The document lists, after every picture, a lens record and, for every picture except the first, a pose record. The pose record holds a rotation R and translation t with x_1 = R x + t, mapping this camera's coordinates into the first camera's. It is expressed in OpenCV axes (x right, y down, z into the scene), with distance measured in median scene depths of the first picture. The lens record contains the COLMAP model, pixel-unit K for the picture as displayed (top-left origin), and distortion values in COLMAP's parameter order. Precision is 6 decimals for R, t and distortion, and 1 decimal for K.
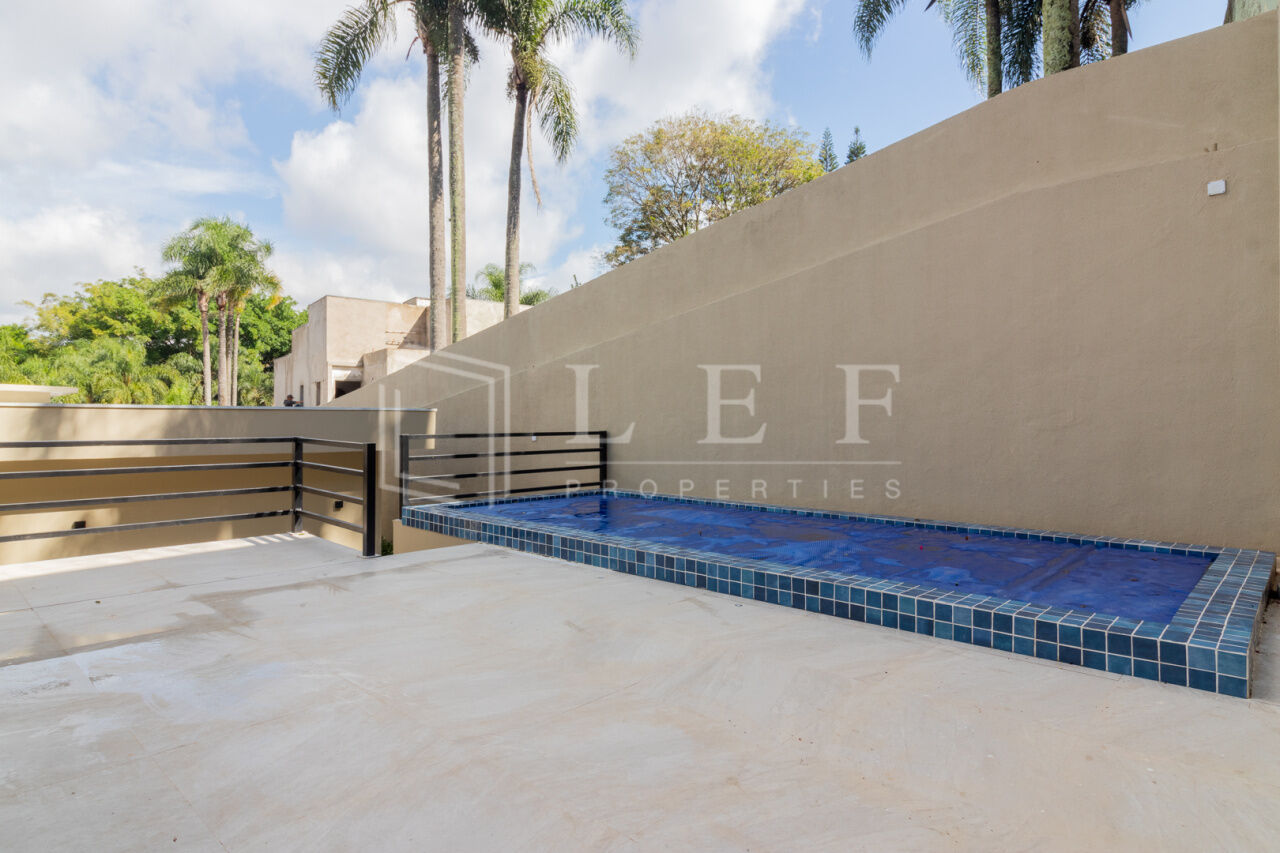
lens RADIAL K [[712.9, 0, 640.0], [0, 712.9, 426.5], [0, 0, 1]] dist [0.006209, 0.000721]
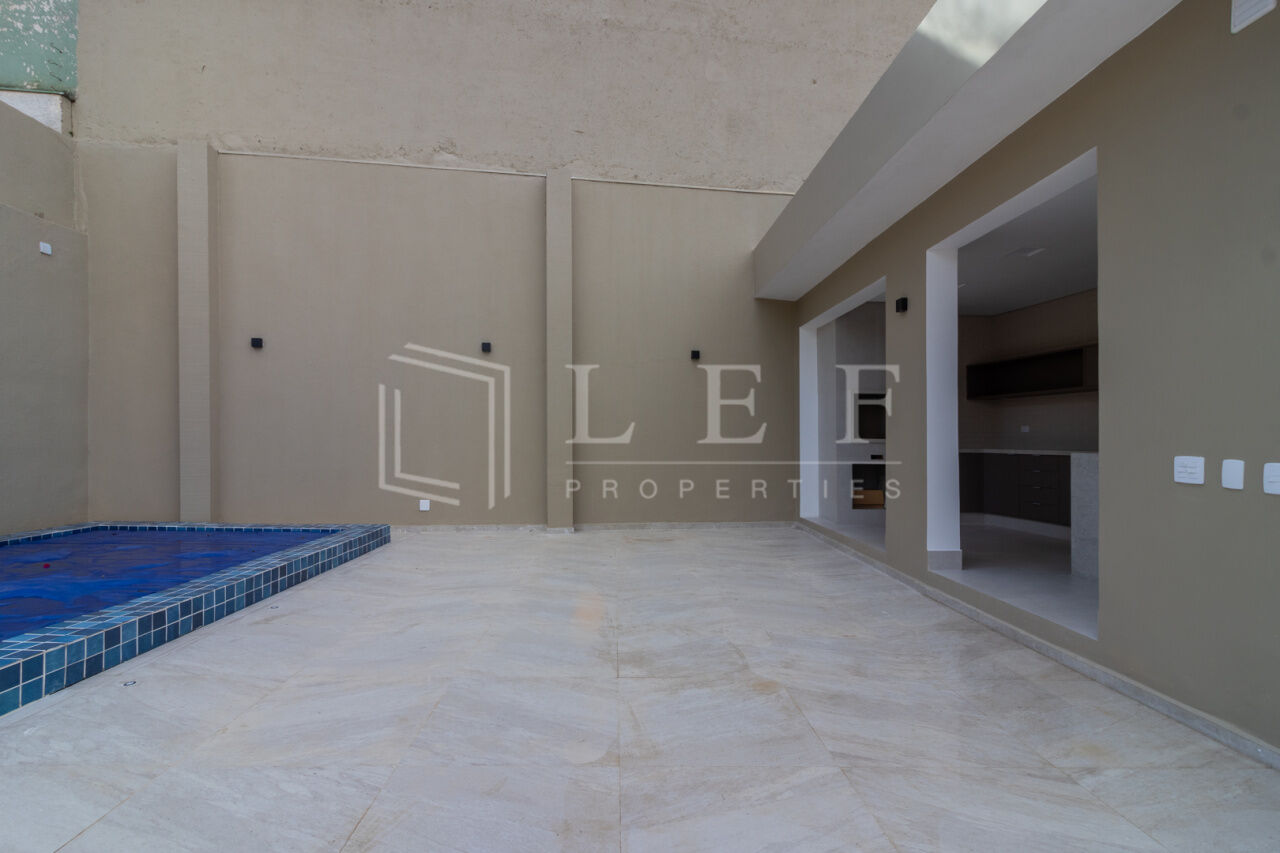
lens RADIAL K [[595.0, 0, 640.8], [0, 595.0, 412.8], [0, 0, 1]] dist [0.001136, 0.000362]
pose [[-0.708174, 0.027703, 0.705494, -0.753952], [0.001008, 0.999269, -0.038227, 0.000672], [-0.706037, -0.026360, -0.707684, 1.091490]]
